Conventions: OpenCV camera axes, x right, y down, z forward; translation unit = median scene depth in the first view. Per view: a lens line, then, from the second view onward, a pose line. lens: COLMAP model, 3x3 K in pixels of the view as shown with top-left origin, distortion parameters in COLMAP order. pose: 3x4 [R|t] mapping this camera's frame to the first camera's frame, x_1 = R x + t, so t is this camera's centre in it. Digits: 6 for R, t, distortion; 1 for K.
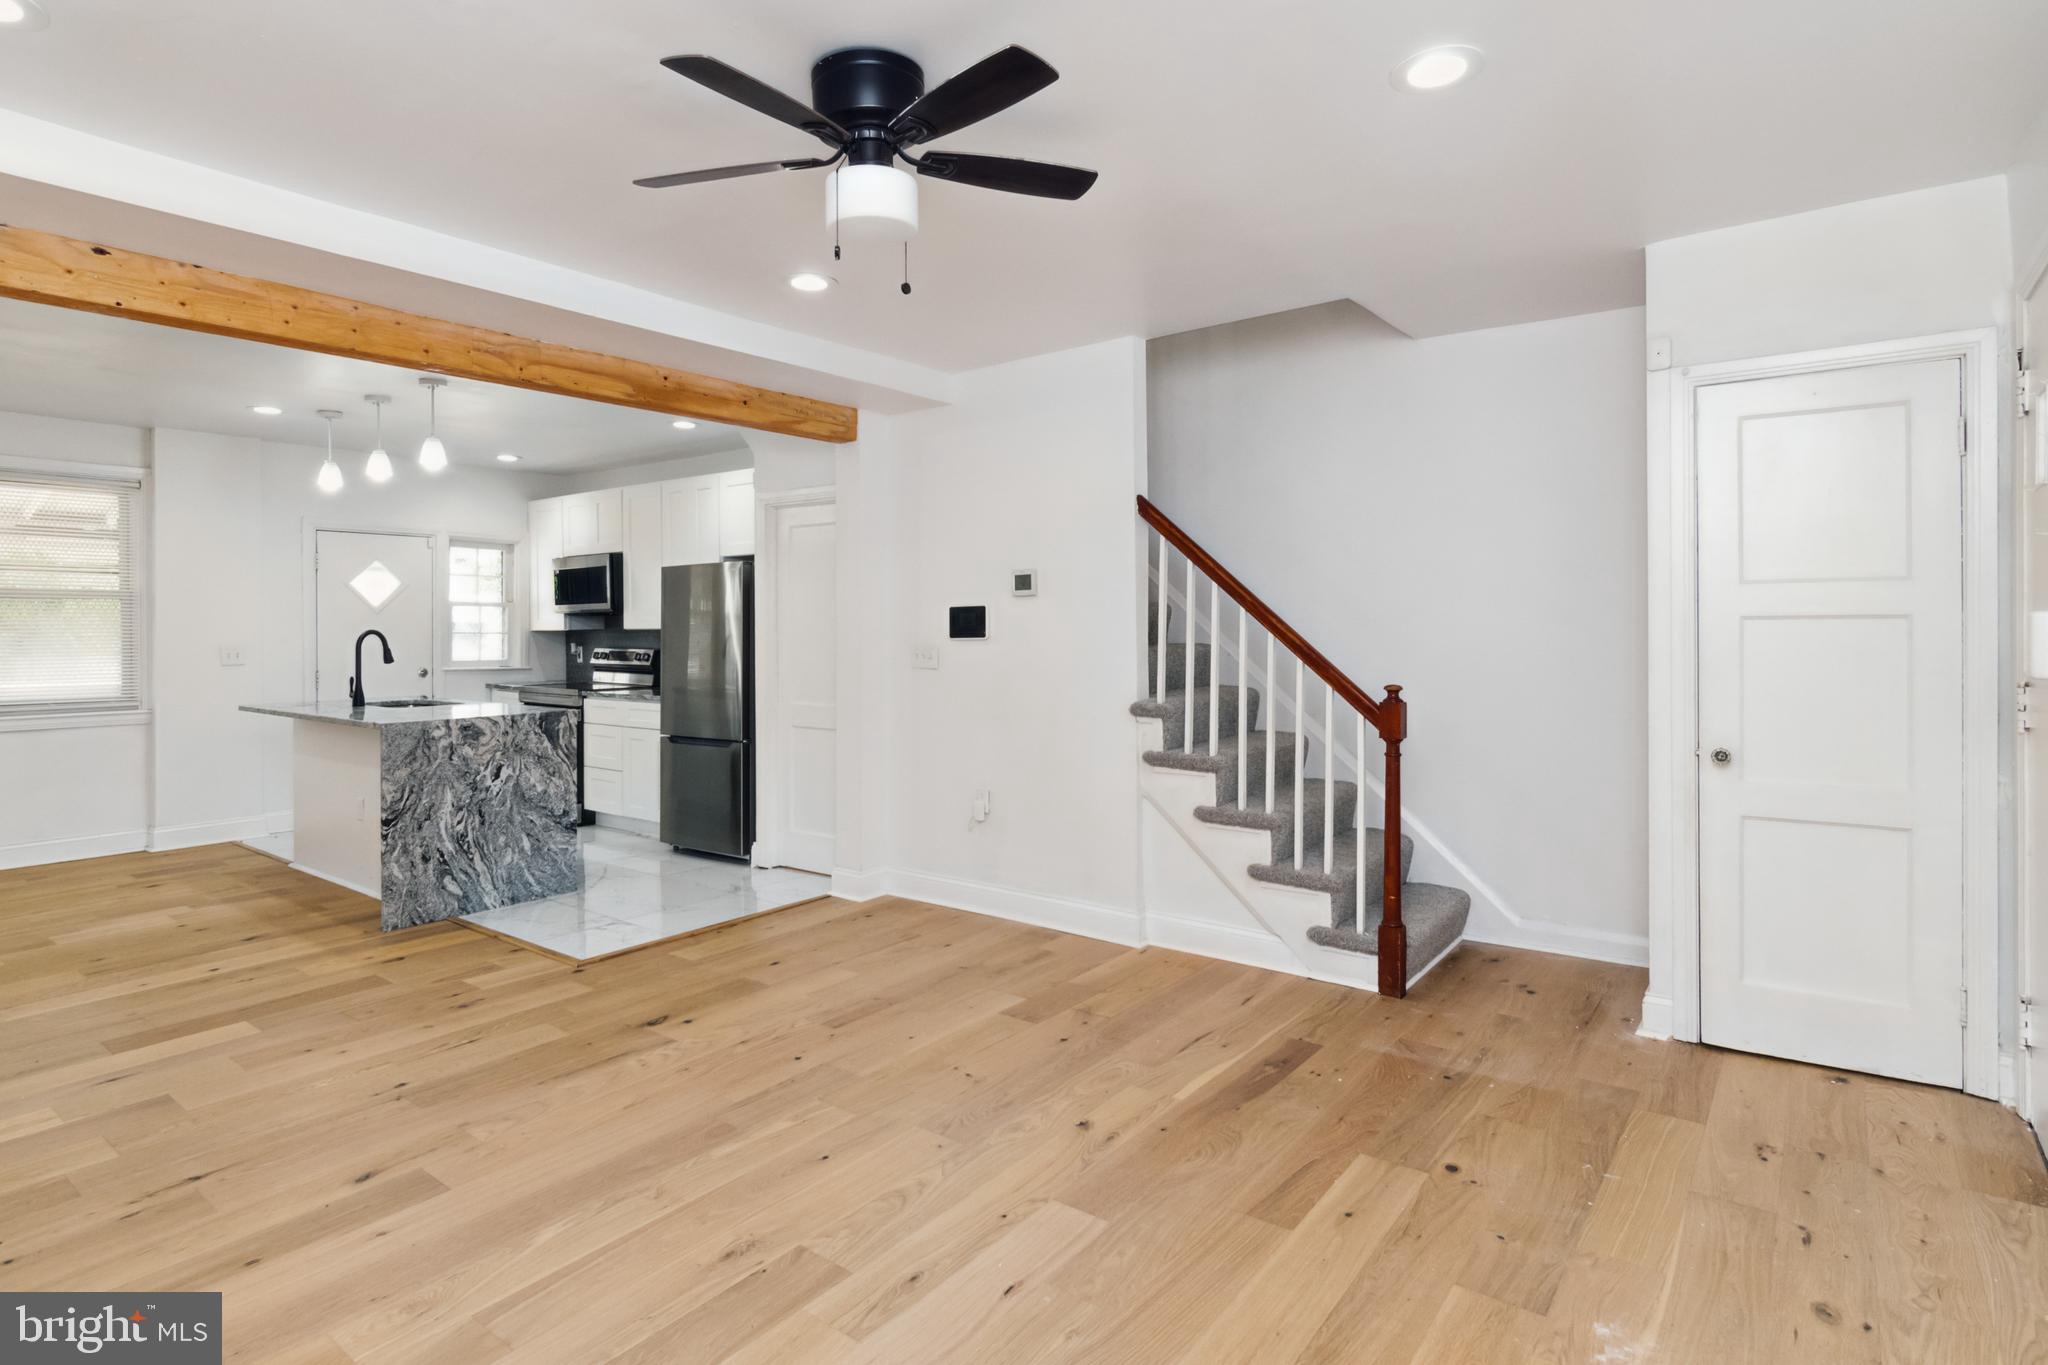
lens RADIAL K [[1063.4, 0, 1009.3], [0, 1063.4, 624.4], [0, 0, 1]] dist [-0.003519, -0.000100]
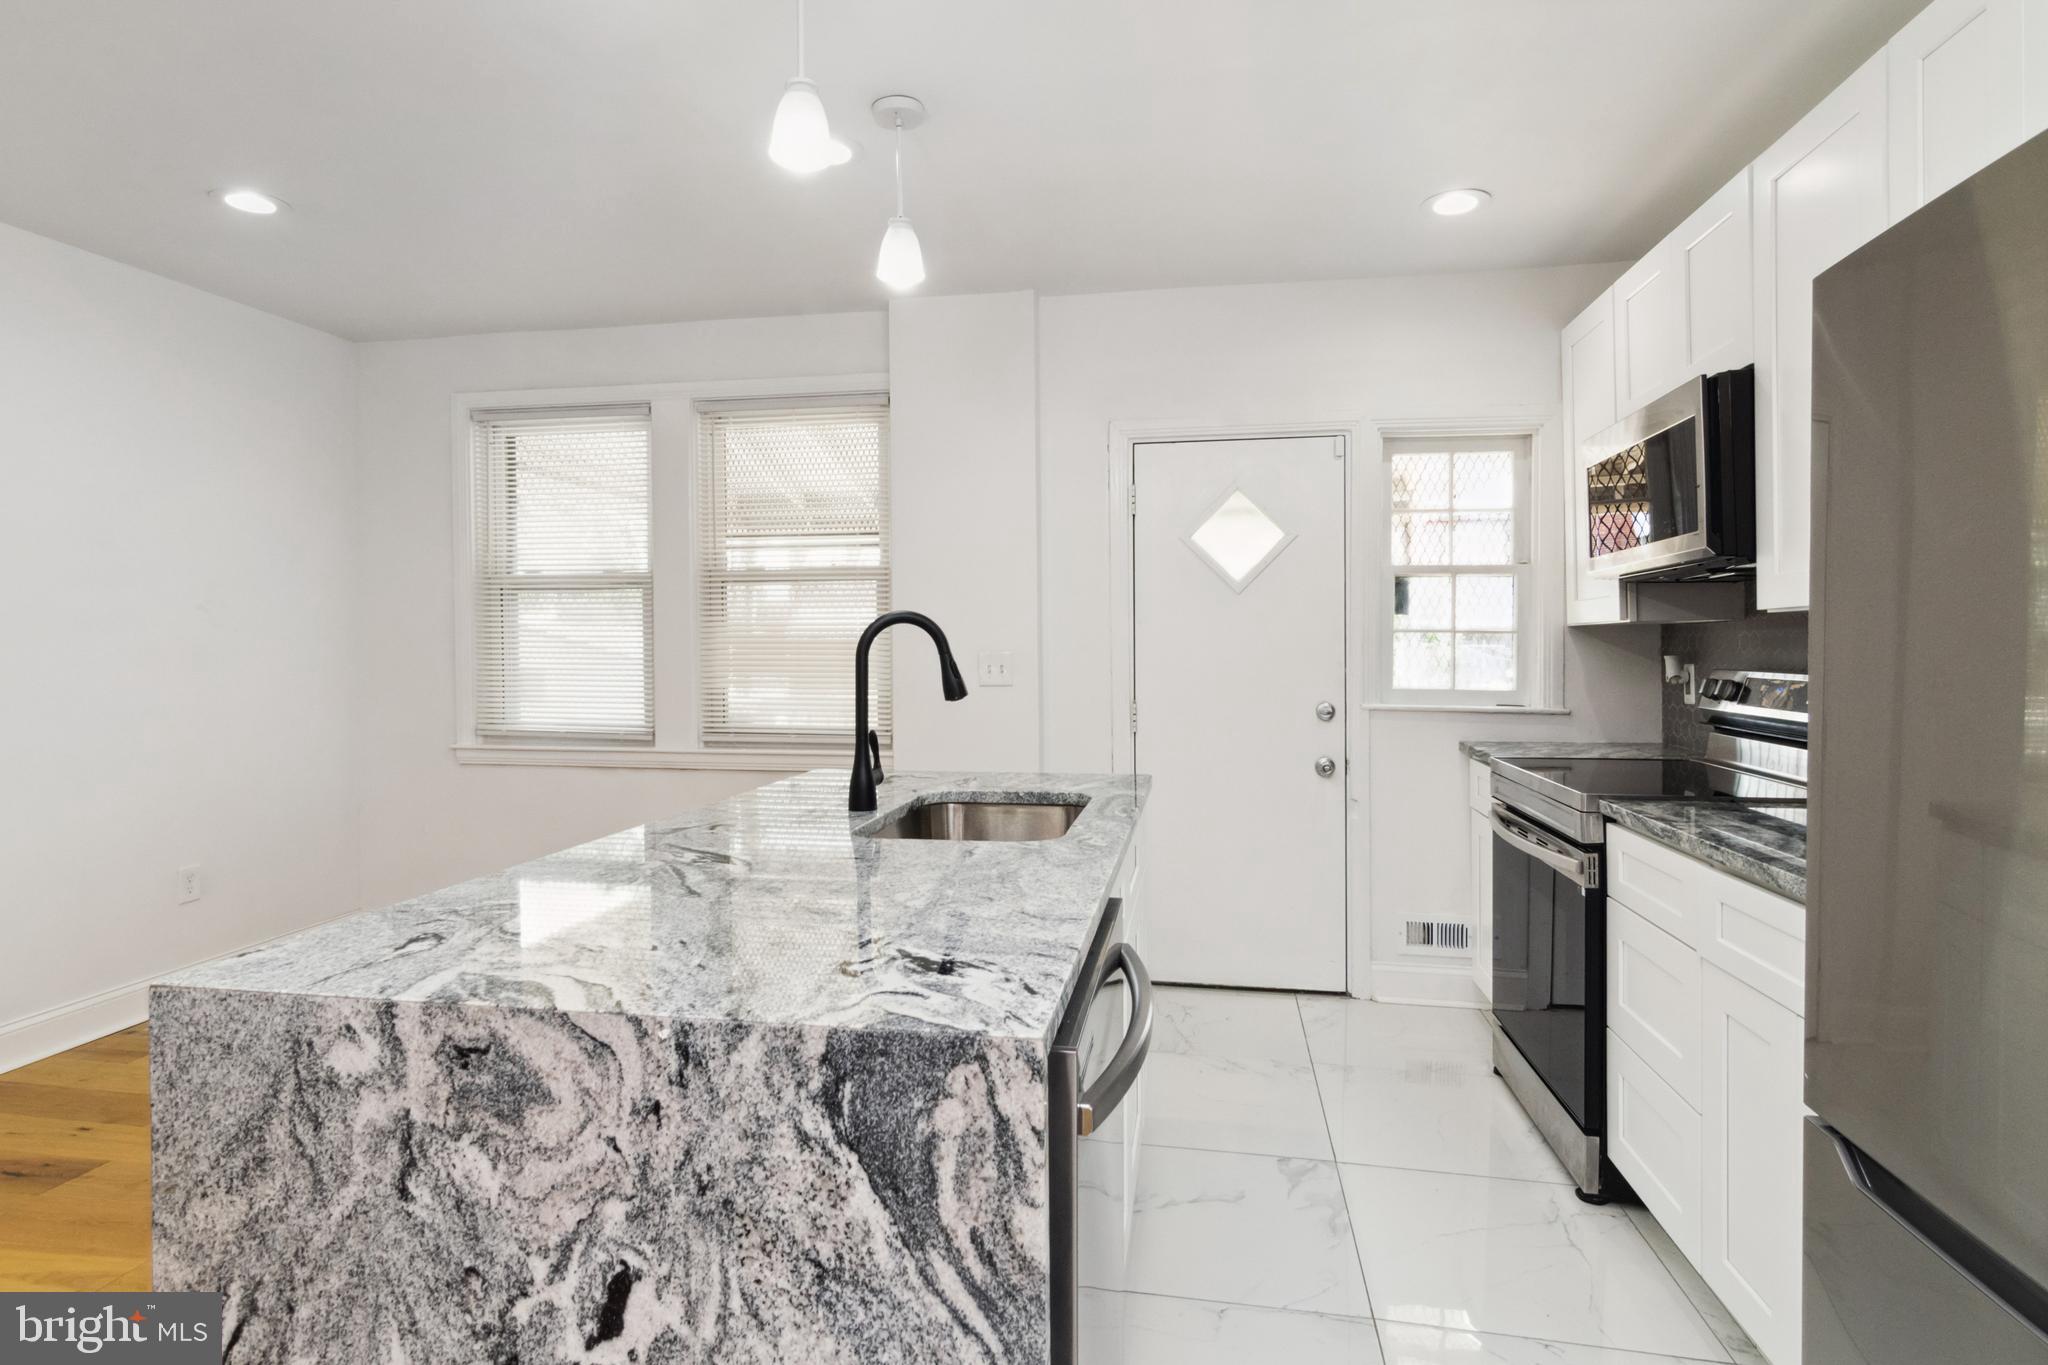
lens RADIAL K [[1056.8, 0, 1015.9], [0, 1056.8, 649.2], [0, 0, 1]] dist [-0.002435, -0.000146]
pose [[0.461039, 0.005142, -0.887365, -0.288888], [0.003490, 0.999965, 0.007607, 0.018978], [0.887373, -0.006604, 0.461005, 1.018625]]
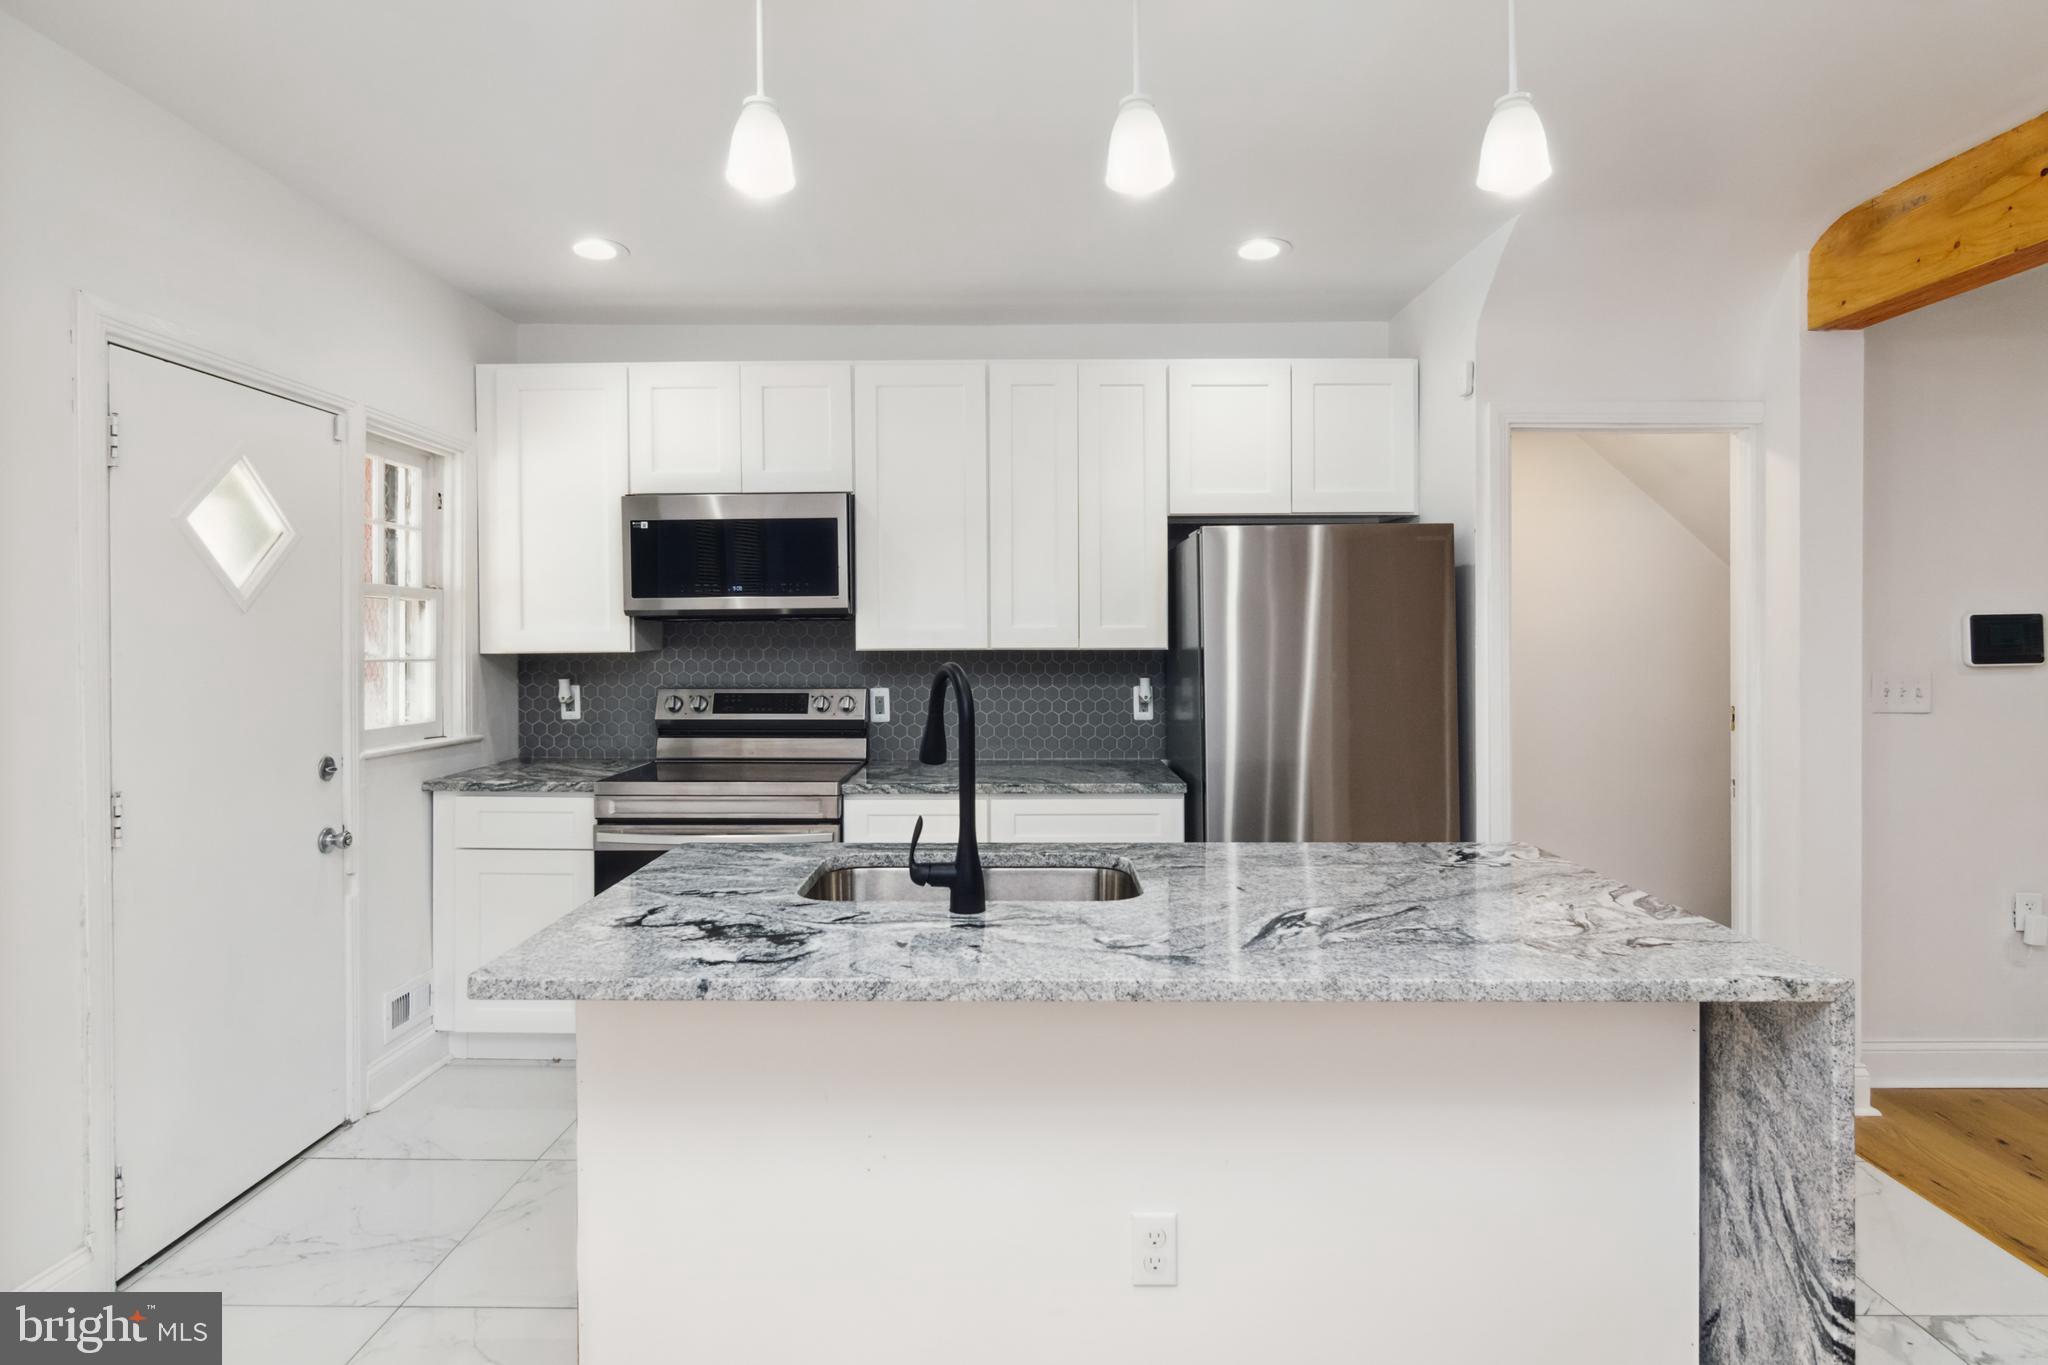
lens RADIAL K [[1057.3, 0, 1014.1], [0, 1057.3, 634.2], [0, 0, 1]] dist [-0.001188, 0.001322]
pose [[0.795935, 0.000713, 0.605381, -0.922303], [-0.001357, 0.999999, 0.000606, -0.004737], [-0.605380, -0.001304, 0.795936, 0.869524]]
